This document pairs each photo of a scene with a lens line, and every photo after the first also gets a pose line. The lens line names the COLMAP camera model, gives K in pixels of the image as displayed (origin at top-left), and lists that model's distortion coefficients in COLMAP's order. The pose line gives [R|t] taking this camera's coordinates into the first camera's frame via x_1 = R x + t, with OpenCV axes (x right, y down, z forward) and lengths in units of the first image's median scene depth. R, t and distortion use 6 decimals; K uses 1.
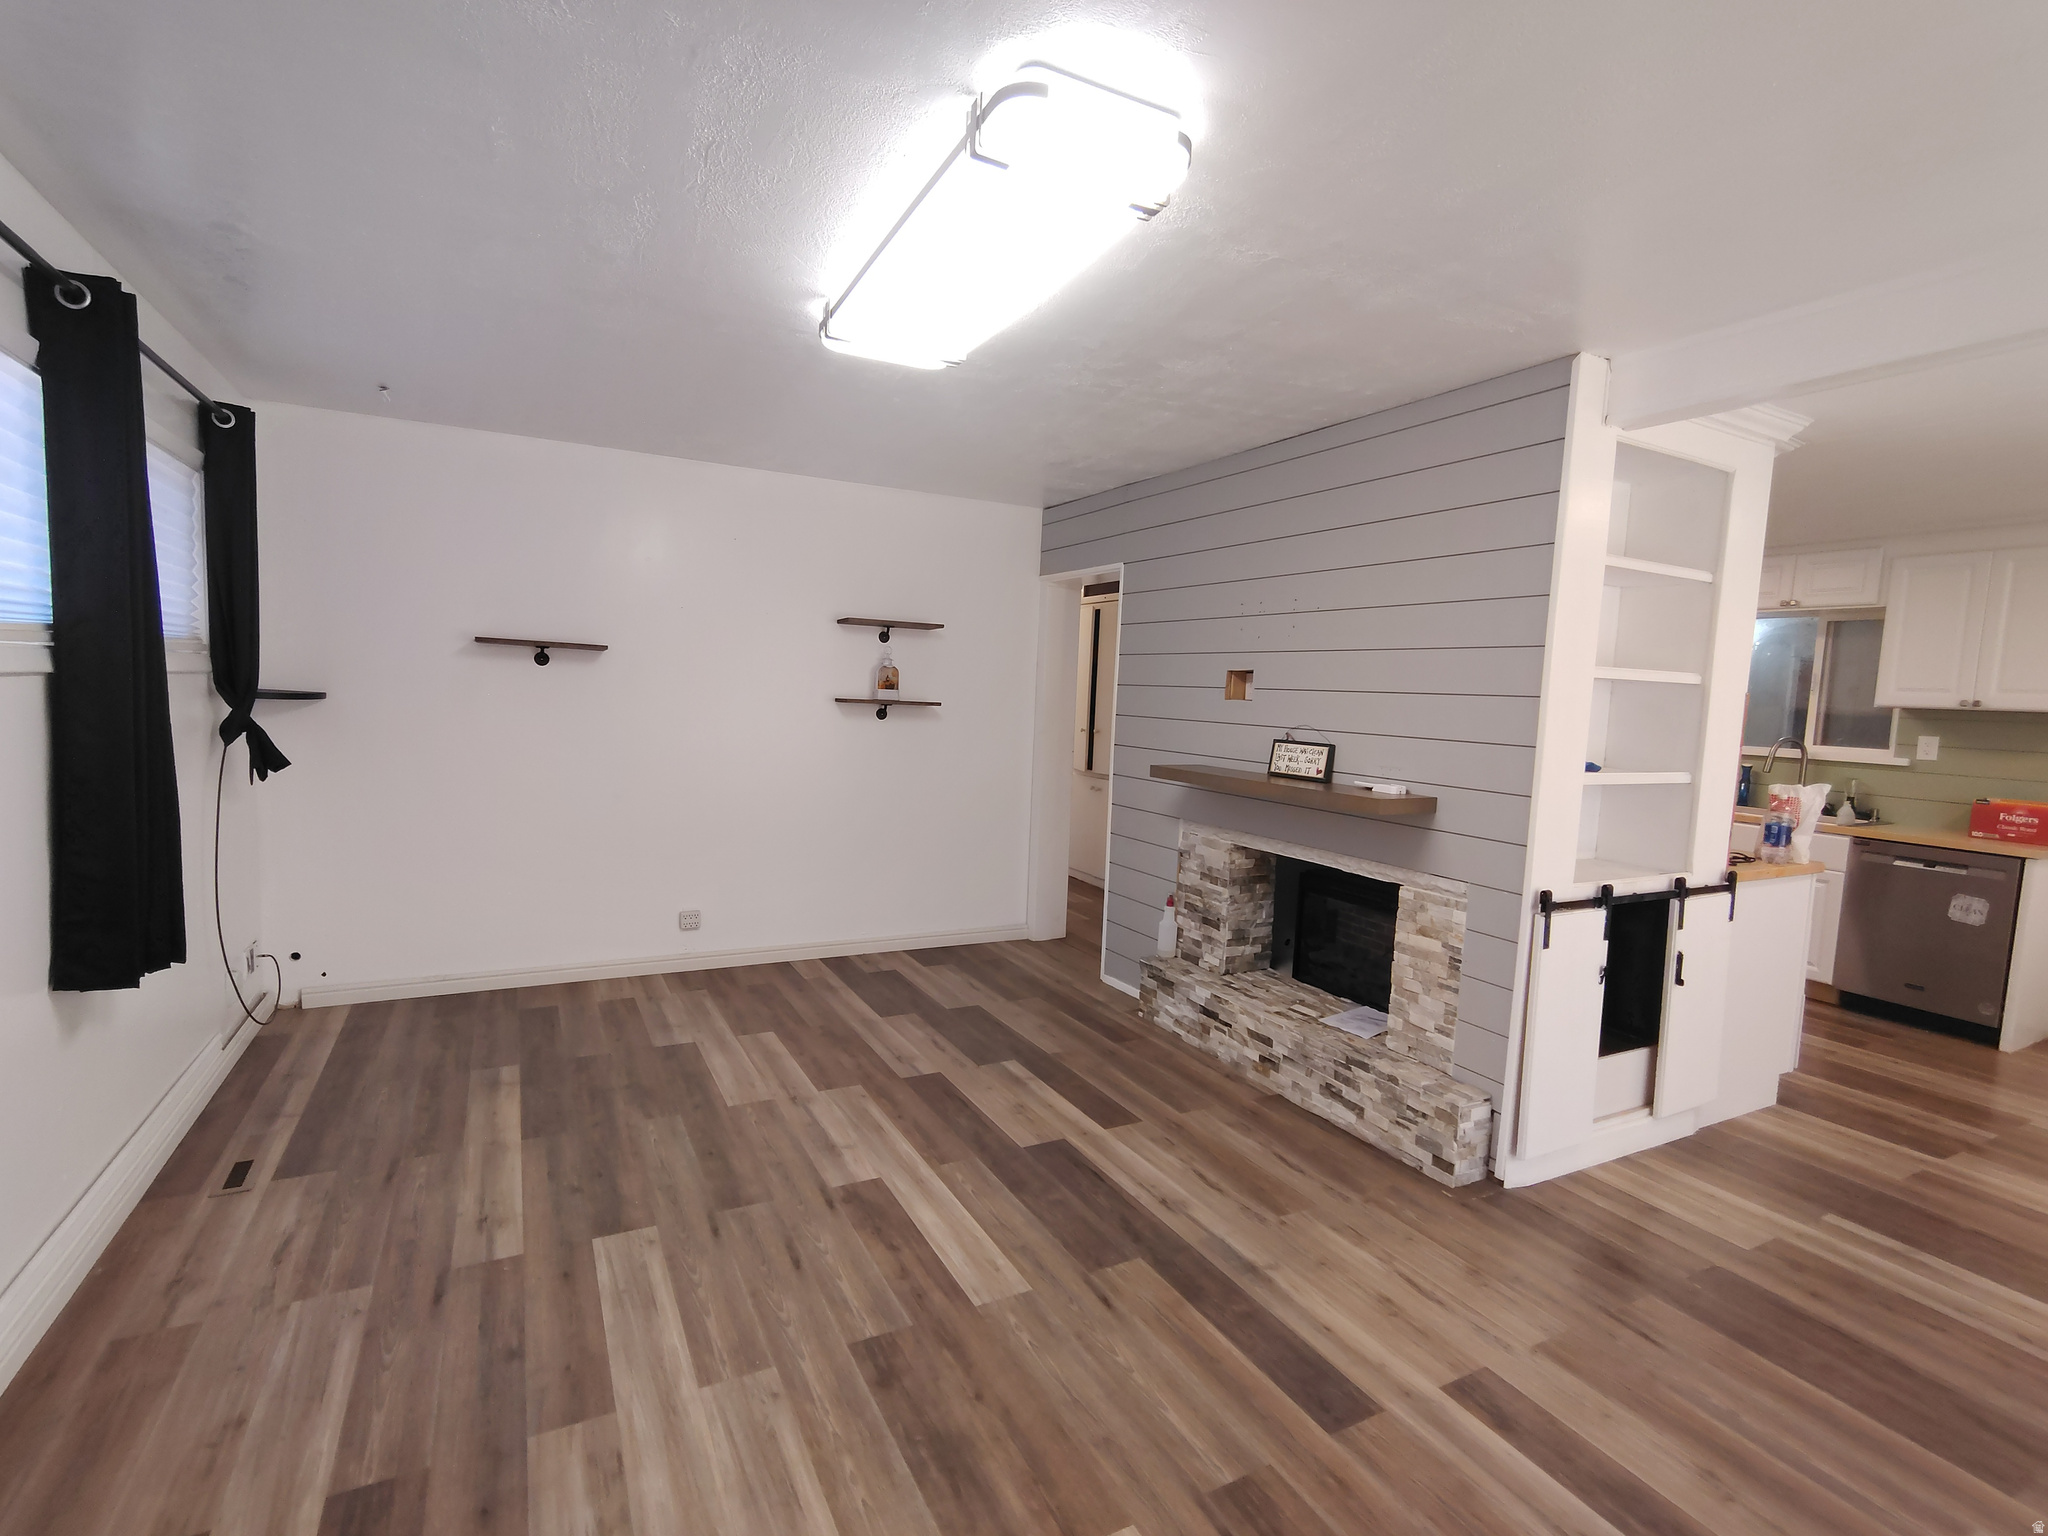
lens RADIAL K [[962.2, 0, 1022.4], [0, 962.2, 768.1], [0, 0, 1]] dist [-0.013190, 0.006693]
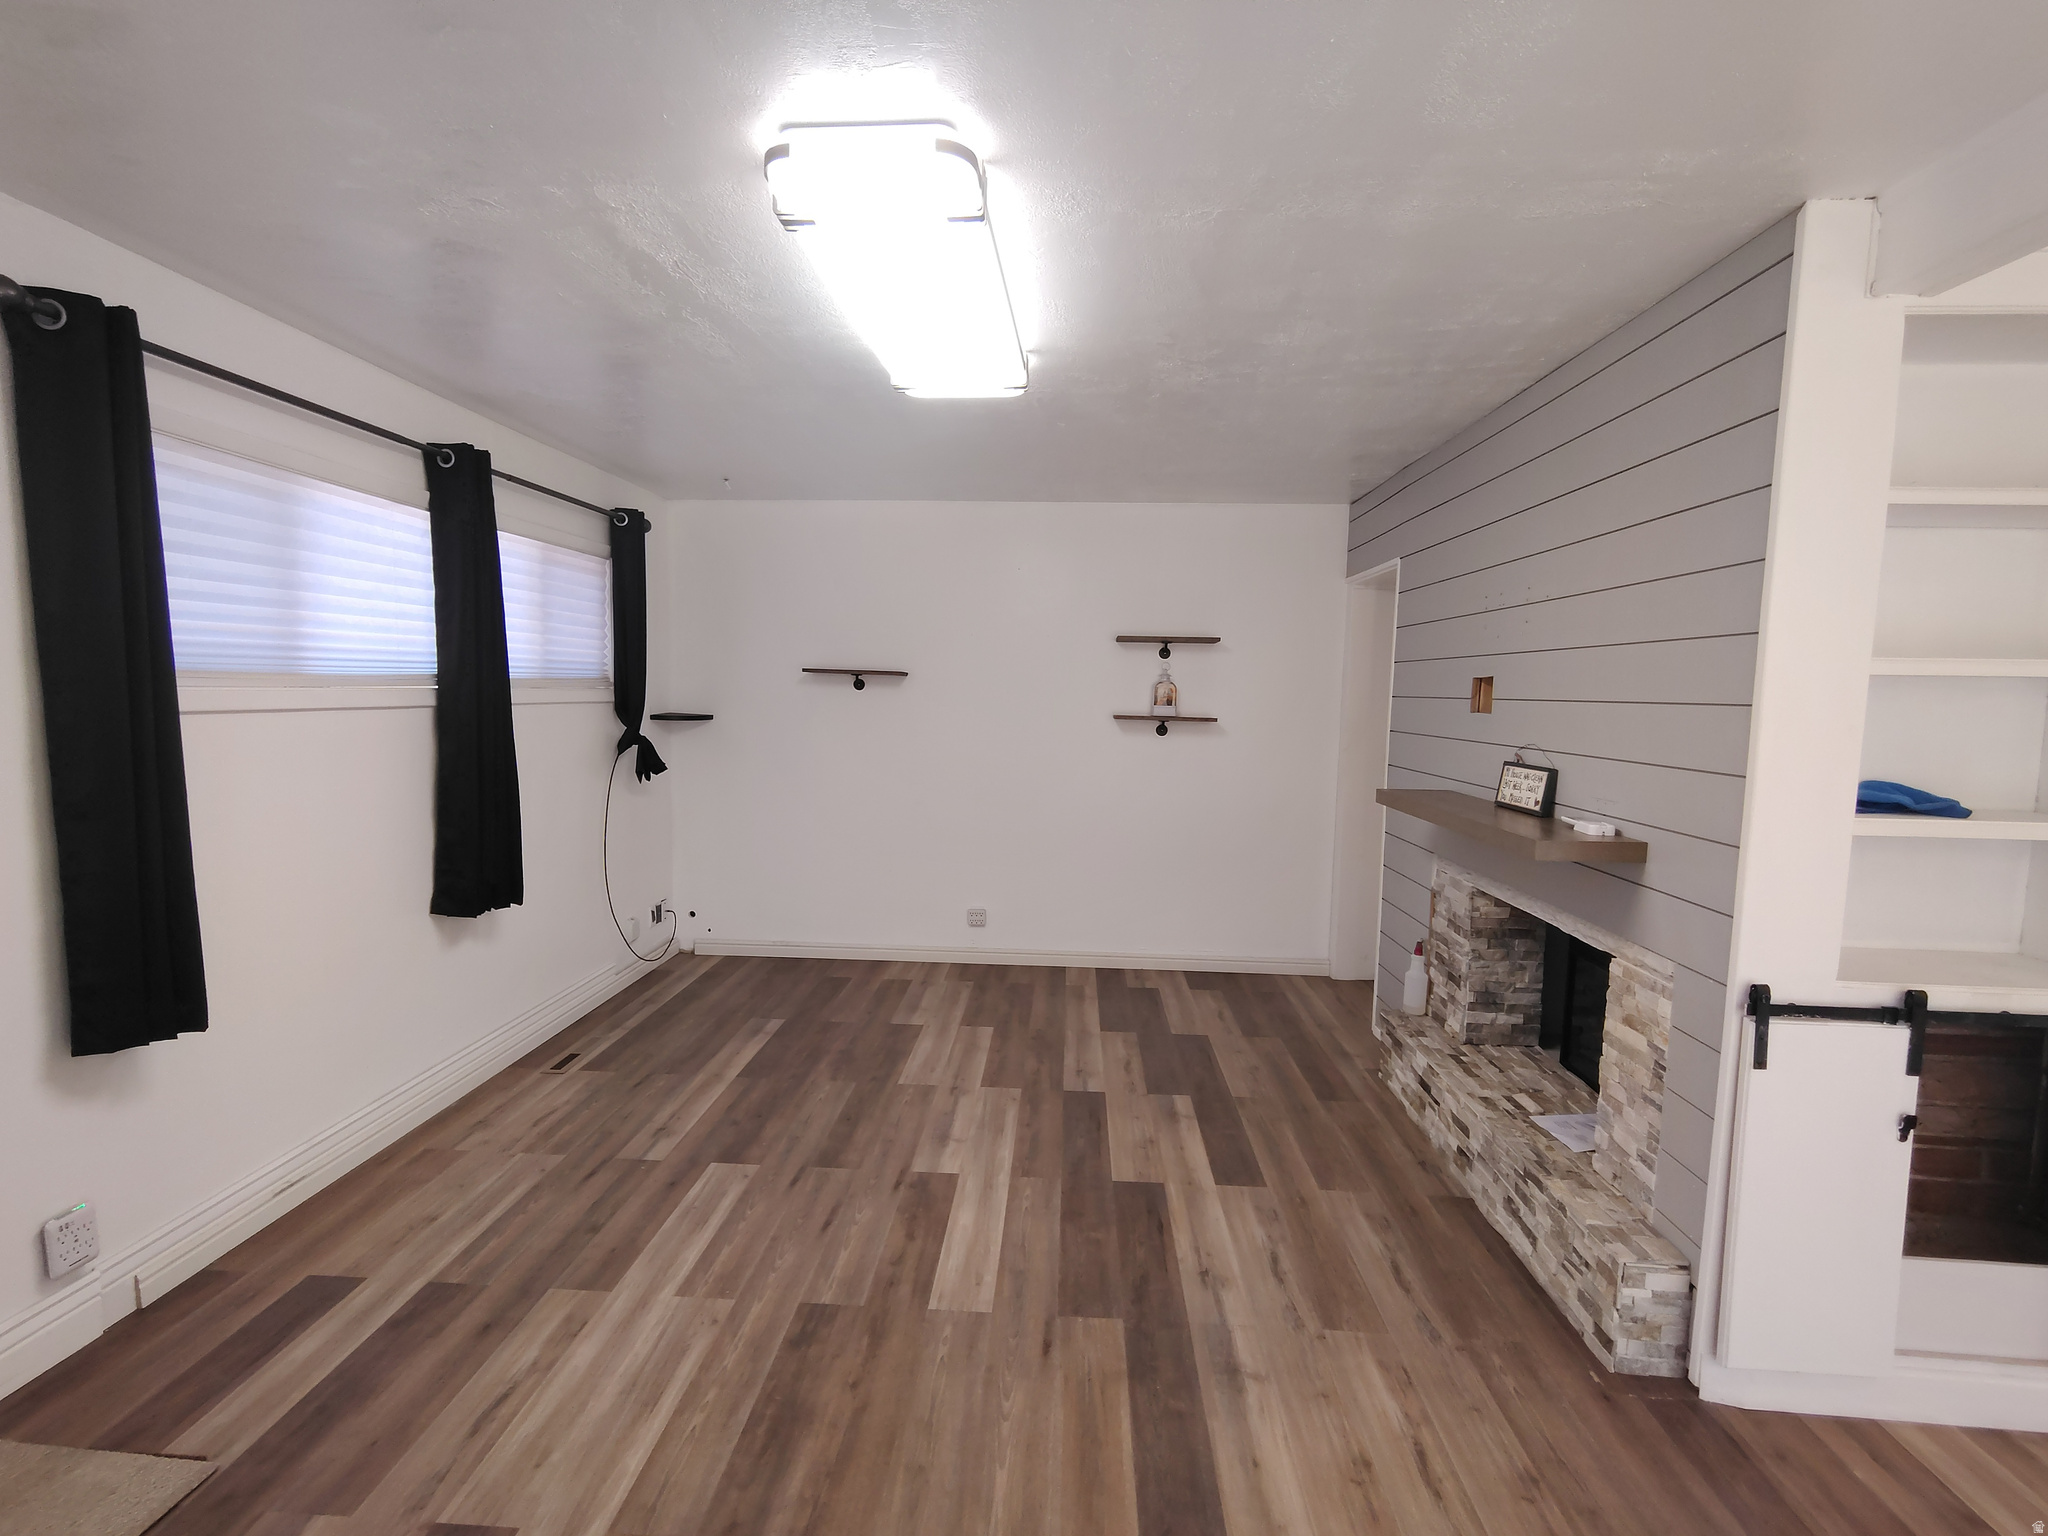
lens RADIAL K [[962.2, 0, 1014.1], [0, 962.2, 768.4], [0, 0, 1]] dist [-0.013190, 0.006693]
pose [[0.855337, 0.018367, -0.517746, 0.418552], [-0.026087, 0.999631, -0.007635, -0.008834], [0.517414, 0.020037, 0.855500, 0.120389]]
